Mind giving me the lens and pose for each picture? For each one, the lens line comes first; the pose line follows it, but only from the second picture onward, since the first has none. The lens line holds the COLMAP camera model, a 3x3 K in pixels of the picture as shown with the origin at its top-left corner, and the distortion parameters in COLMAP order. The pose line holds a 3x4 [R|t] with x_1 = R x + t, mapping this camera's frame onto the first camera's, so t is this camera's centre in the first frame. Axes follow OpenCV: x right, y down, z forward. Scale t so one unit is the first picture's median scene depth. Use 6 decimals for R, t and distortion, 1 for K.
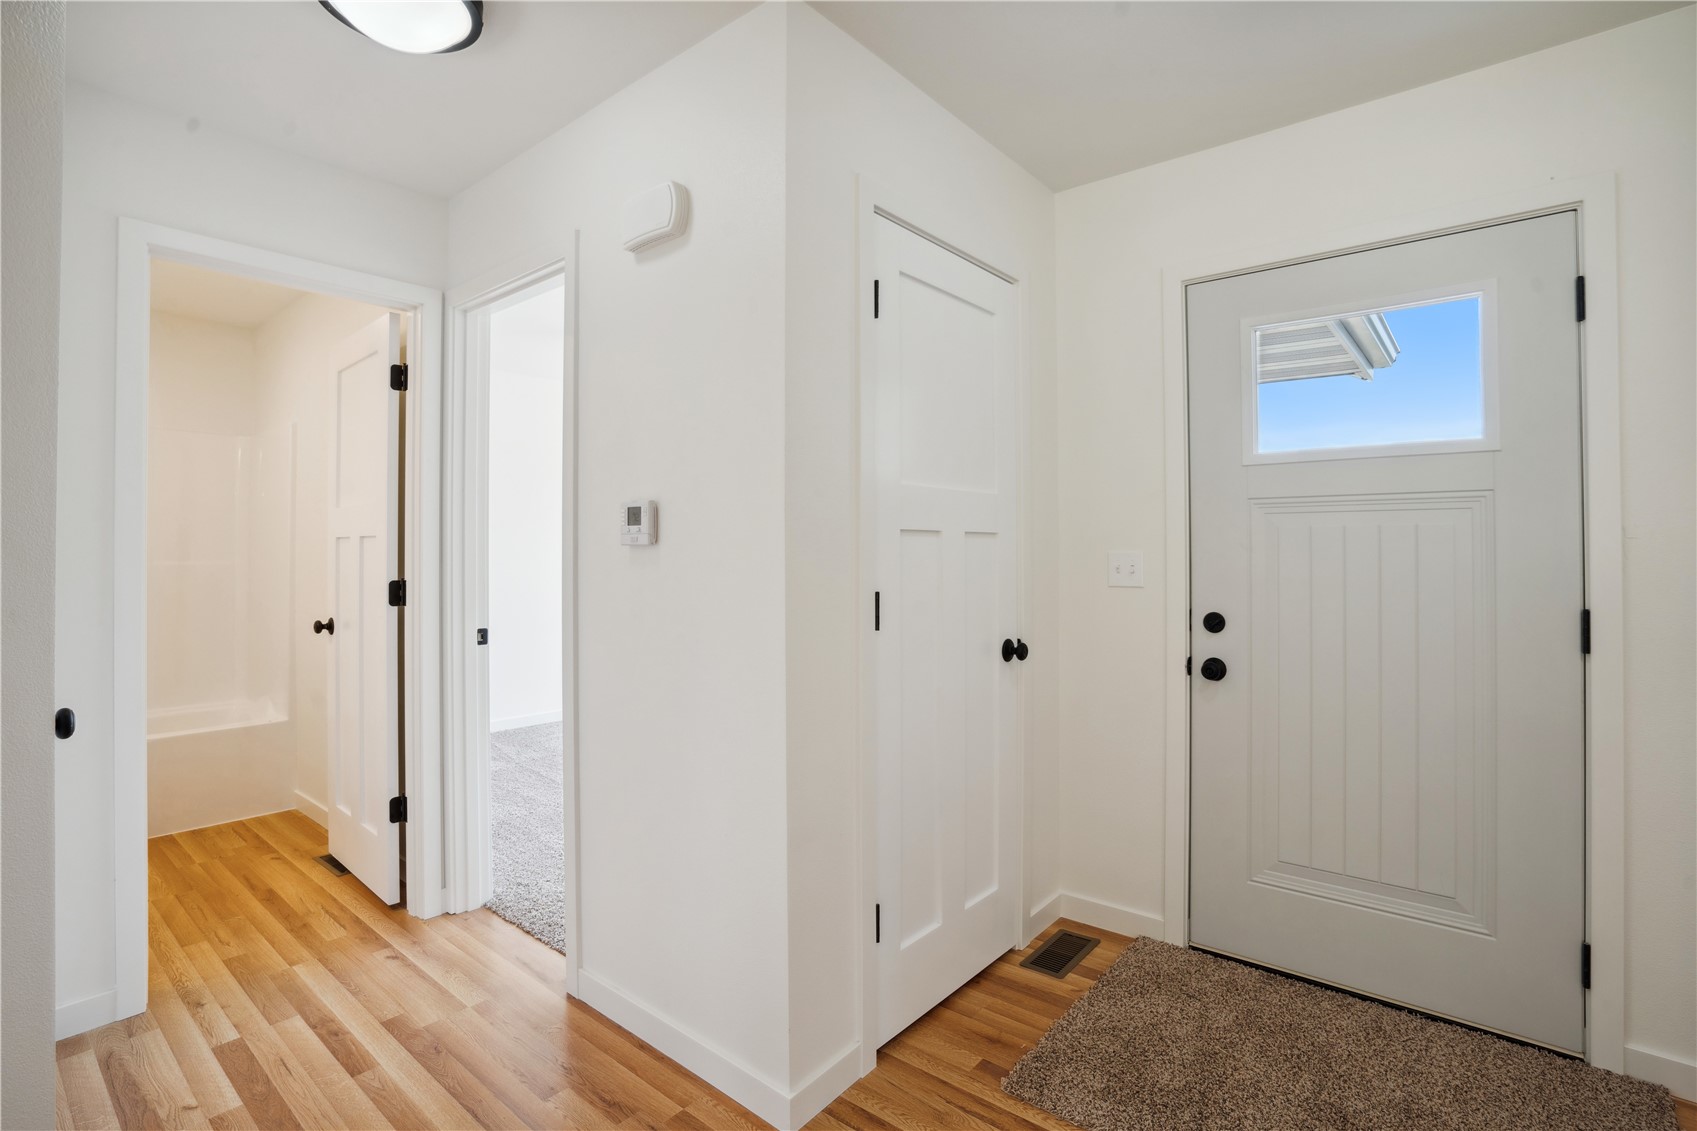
lens RADIAL K [[811.6, 0, 854.7], [0, 811.6, 556.8], [0, 0, 1]] dist [-0.030410, 0.005167]
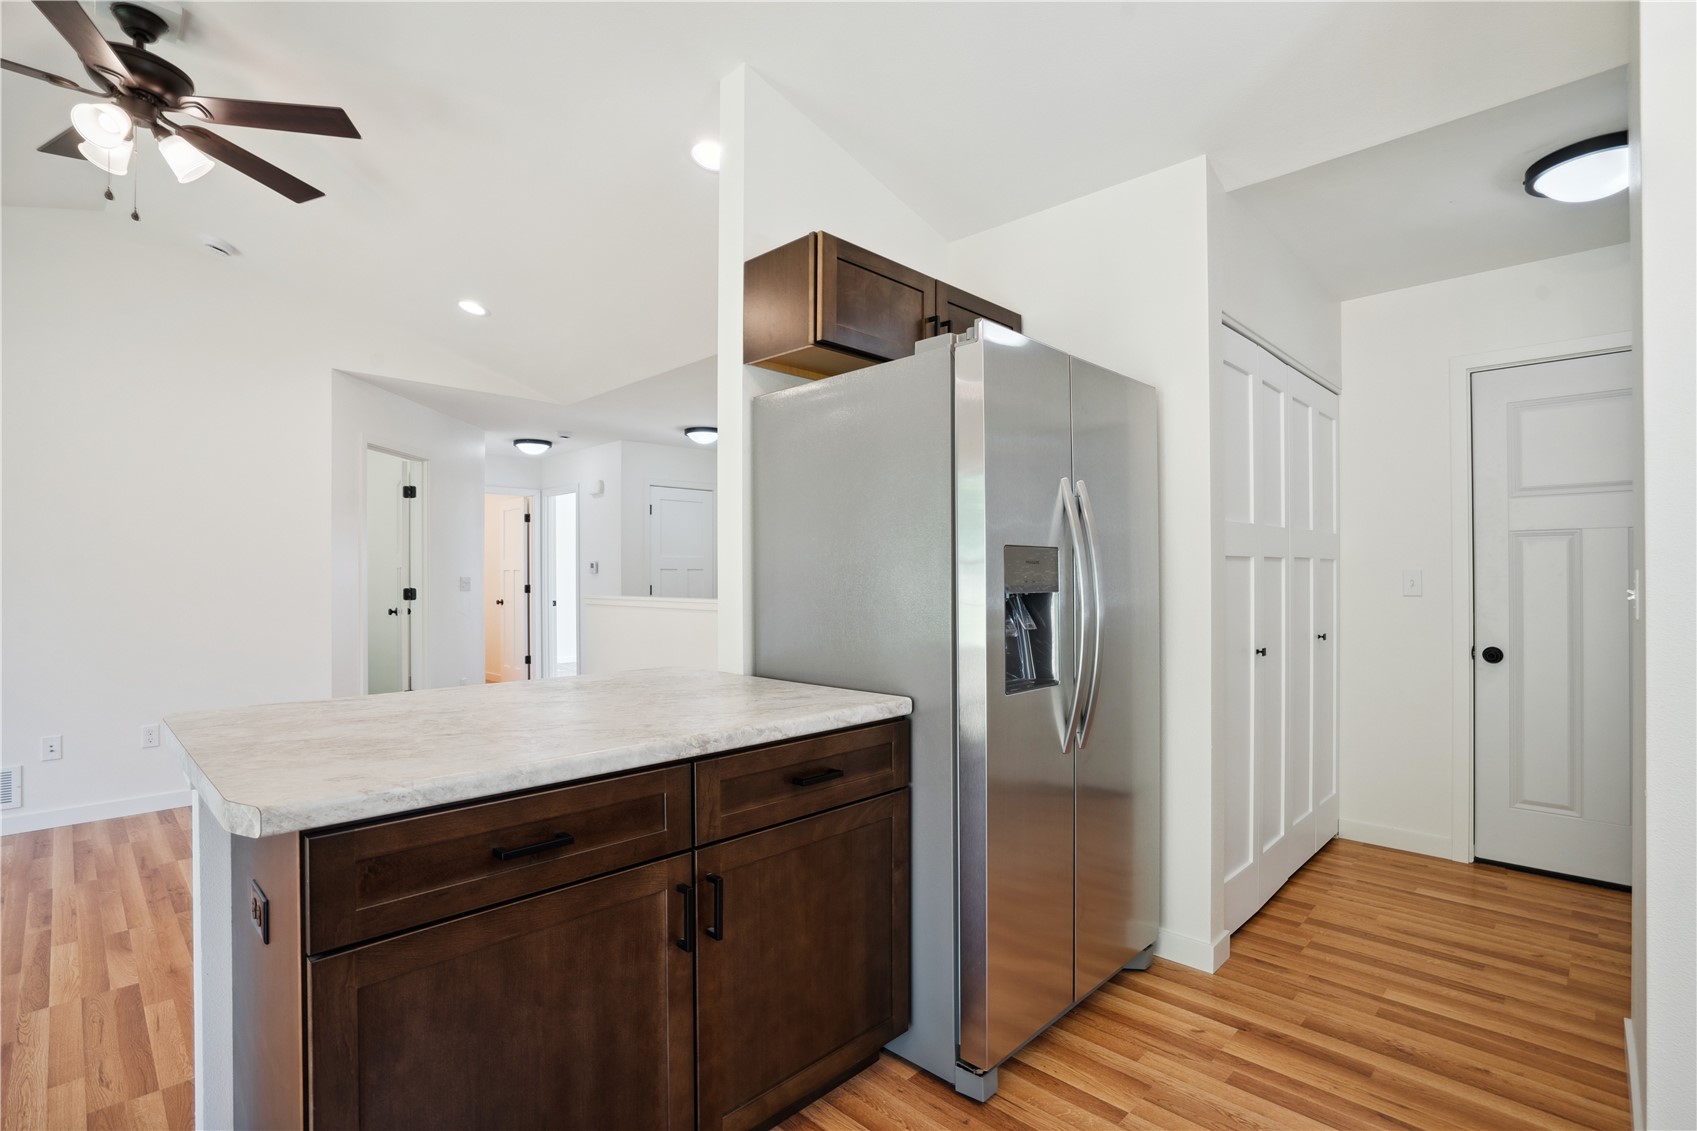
lens RADIAL K [[811.6, 0, 848.9], [0, 811.6, 575.7], [0, 0, 1]] dist [-0.030410, 0.005167]
pose [[0.995723, -0.007487, -0.092090, 0.933042], [0.007505, 0.999972, -0.000144, 0.004429], [0.092088, -0.000548, 0.995751, -1.949173]]
